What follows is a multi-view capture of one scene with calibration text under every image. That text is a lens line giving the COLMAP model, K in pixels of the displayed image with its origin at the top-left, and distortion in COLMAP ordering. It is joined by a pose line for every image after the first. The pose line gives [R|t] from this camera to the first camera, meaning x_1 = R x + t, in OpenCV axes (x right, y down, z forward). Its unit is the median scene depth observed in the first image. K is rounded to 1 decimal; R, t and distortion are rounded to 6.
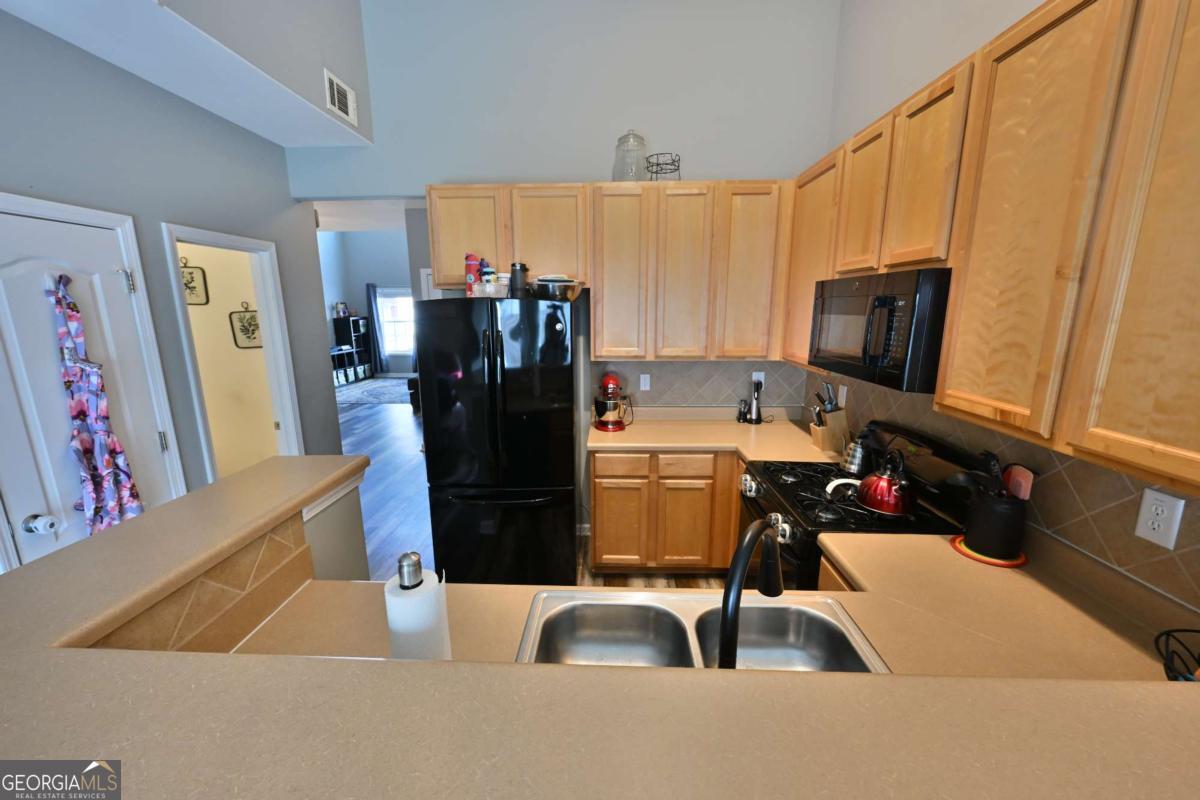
lens RADIAL K [[467.4, 0, 595.4], [0, 467.4, 404.3], [0, 0, 1]] dist [-0.002133, -0.000452]
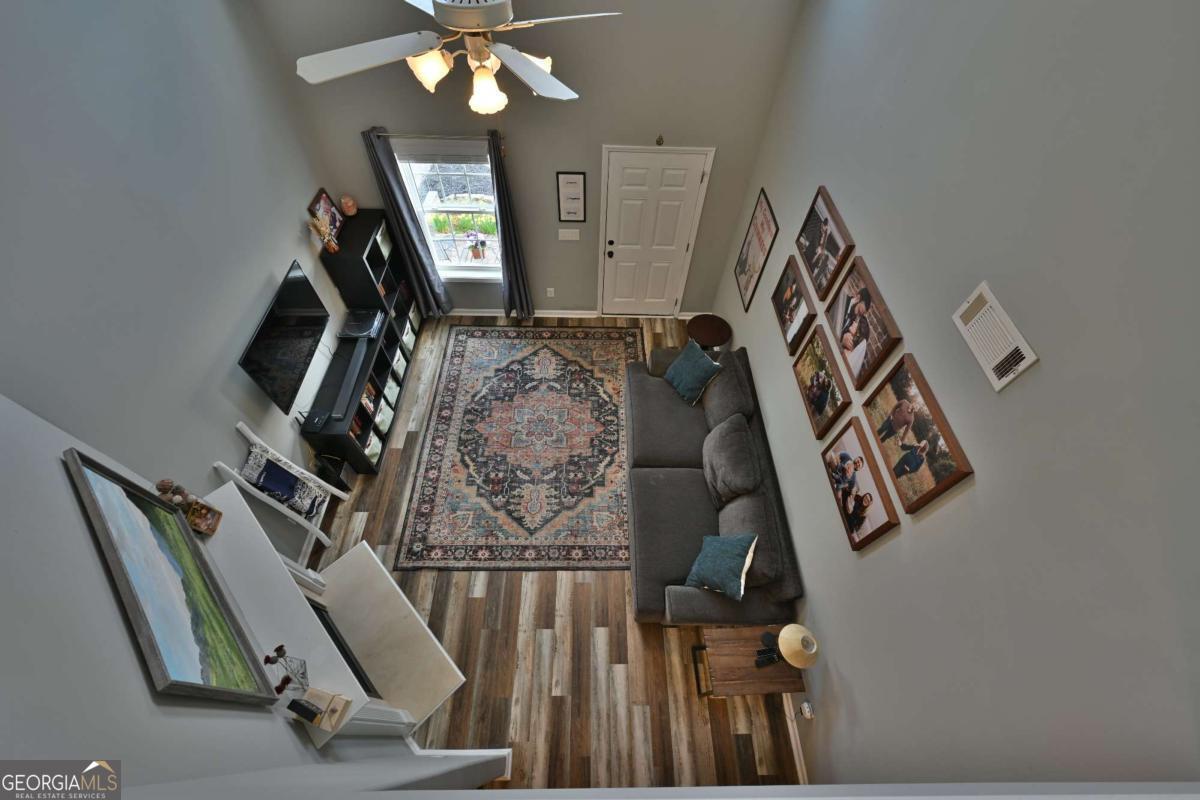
lens RADIAL K [[467.4, 0, 601.1], [0, 467.4, 403.0], [0, 0, 1]] dist [-0.002133, -0.000452]
pose [[0.998351, -0.014724, 0.055480, -1.307121], [-0.026563, 0.738311, 0.673937, -1.417675], [-0.050885, -0.674299, 0.736703, 2.311474]]
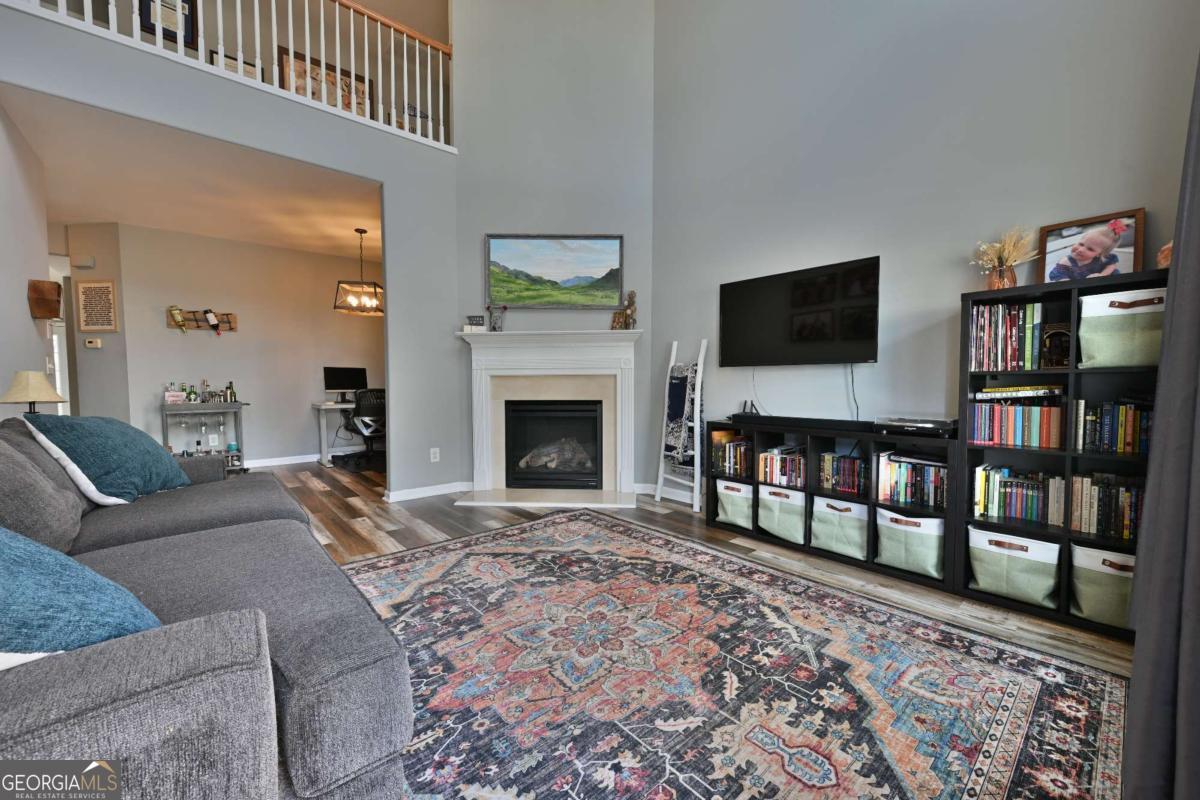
lens RADIAL K [[467.4, 0, 595.9], [0, 467.4, 403.9], [0, 0, 1]] dist [-0.002133, -0.000452]
pose [[-0.735630, 0.041267, -0.676125, -0.983042], [-0.134438, 0.969393, 0.205437, -0.600659], [0.663908, 0.242022, -0.707567, 4.019171]]
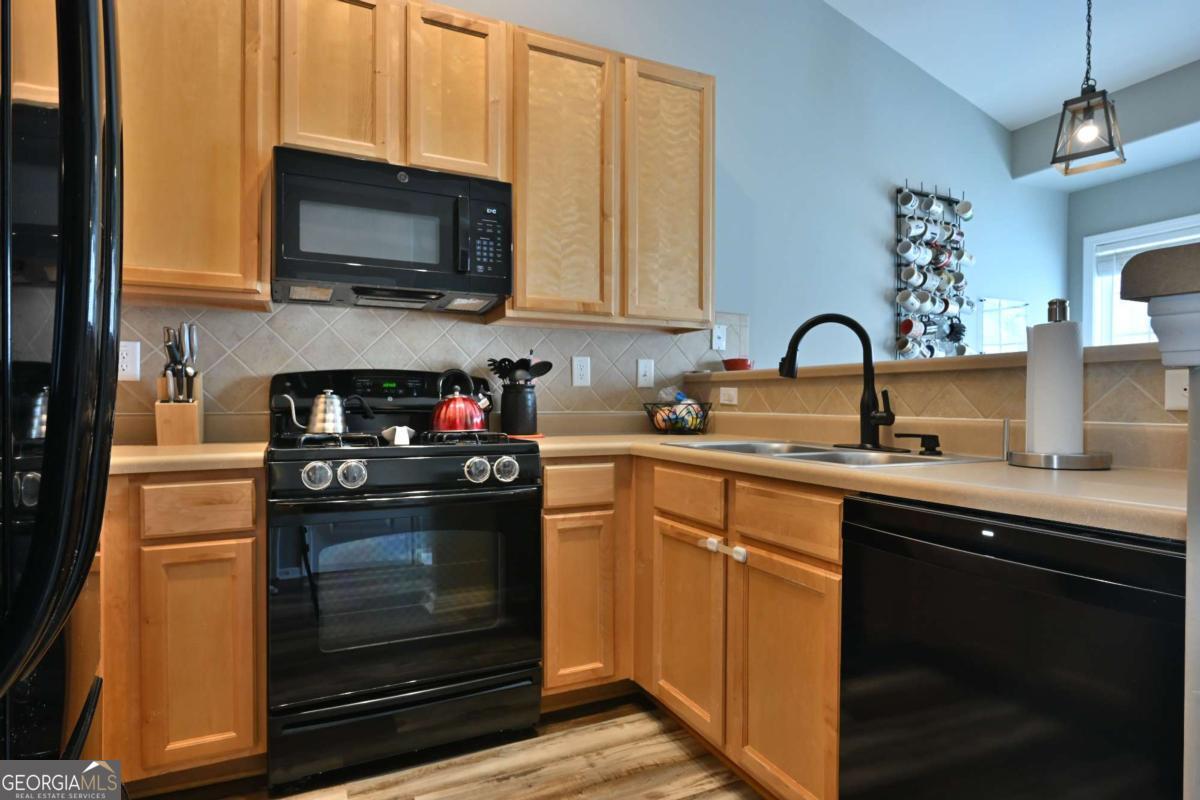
lens RADIAL K [[642.5, 0, 593.3], [0, 642.5, 401.4], [0, 0, 1]] dist [0.005697, 0.000315]
pose [[-0.458658, 0.002794, 0.888608, -0.396081], [0.179915, 0.979576, 0.089784, 0.061070], [-0.870209, 0.201054, -0.449794, 0.855688]]
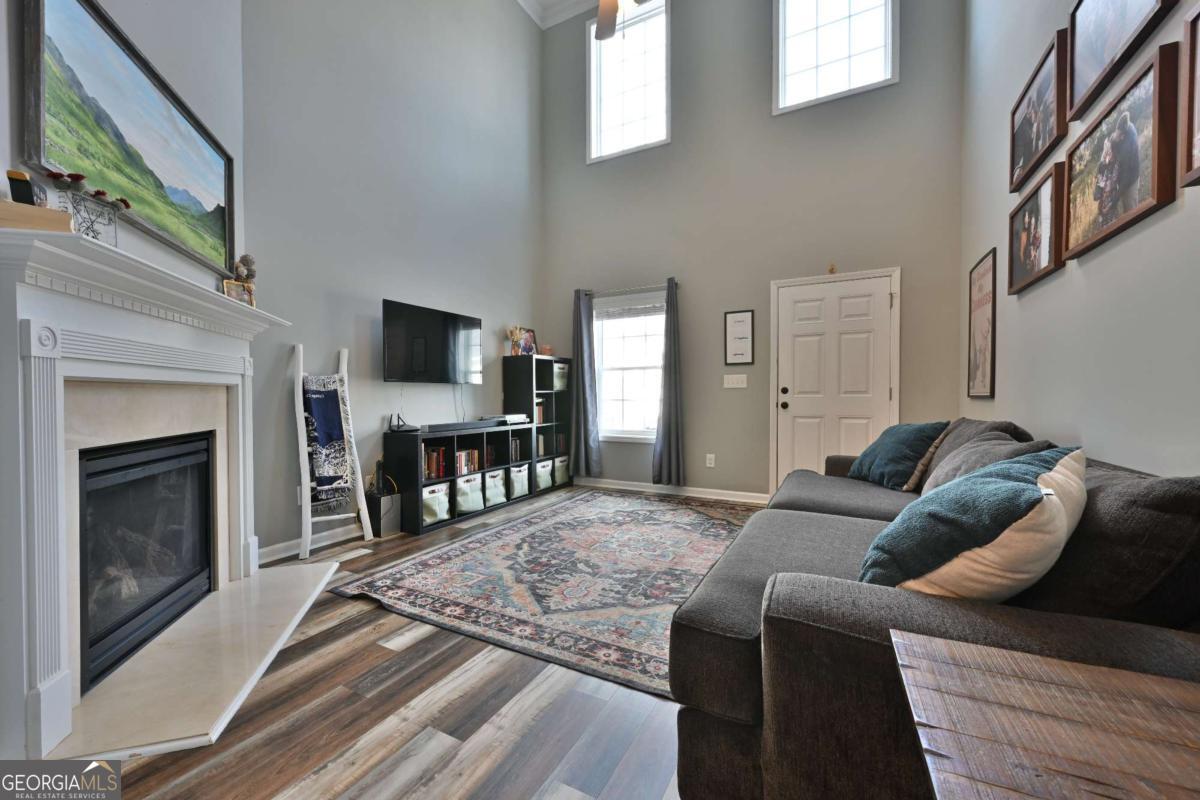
lens RADIAL K [[467.4, 0, 599.7], [0, 467.4, 403.7], [0, 0, 1]] dist [-0.002133, -0.000452]
pose [[0.899312, 0.010450, -0.437183, -1.024196], [-0.093392, 0.981240, -0.168658, -0.258535], [0.427219, 0.192505, 0.883417, 2.432871]]
